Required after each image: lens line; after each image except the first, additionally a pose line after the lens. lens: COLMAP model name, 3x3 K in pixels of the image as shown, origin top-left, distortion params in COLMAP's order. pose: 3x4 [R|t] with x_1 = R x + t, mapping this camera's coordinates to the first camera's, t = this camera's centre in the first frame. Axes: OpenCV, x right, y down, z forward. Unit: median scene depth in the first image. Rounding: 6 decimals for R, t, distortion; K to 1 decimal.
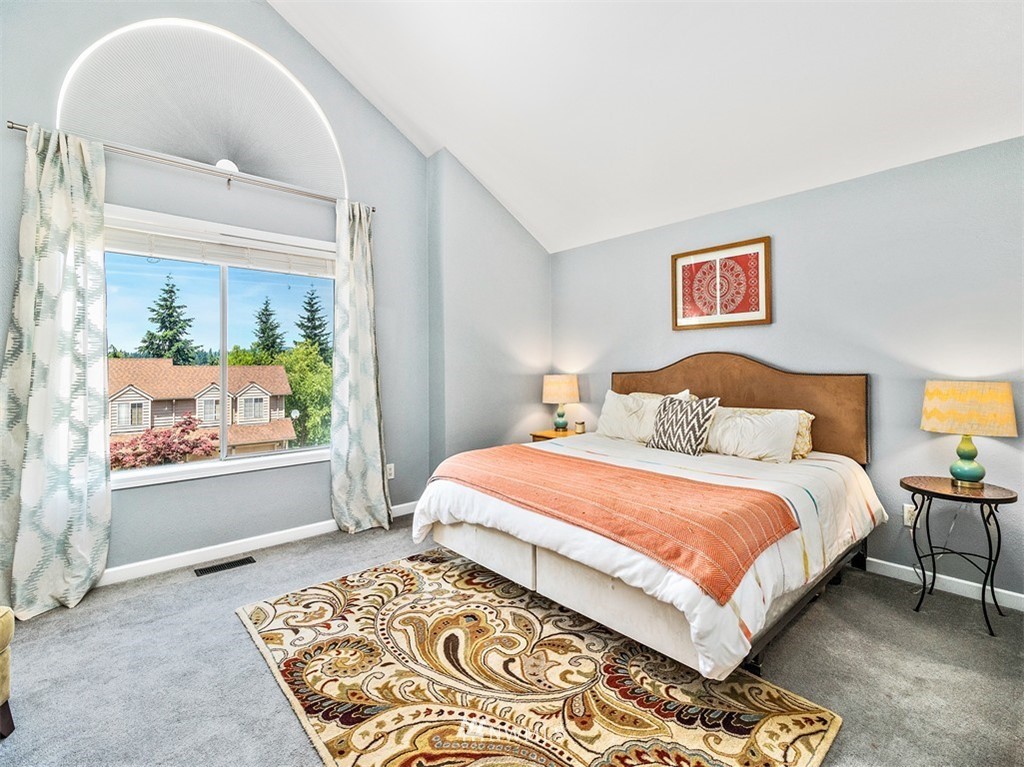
lens RADIAL K [[480.1, 0, 511.6], [0, 480.1, 362.6], [0, 0, 1]] dist [0.001218, 0.000890]
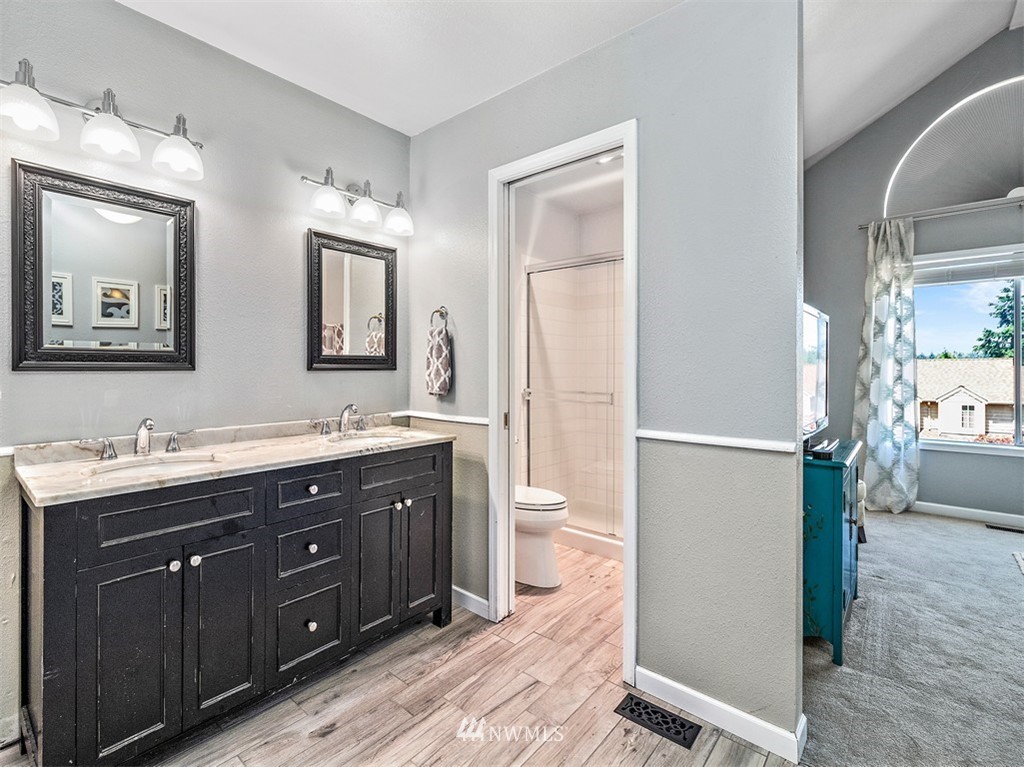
lens RADIAL K [[480.1, 0, 511.6], [0, 480.1, 362.6], [0, 0, 1]] dist [0.001218, 0.000890]
pose [[0.144432, -0.005908, -0.989497, 0.473178], [0.004581, 0.999975, -0.005302, 0.001336], [0.989504, -0.003767, 0.144456, -0.478094]]
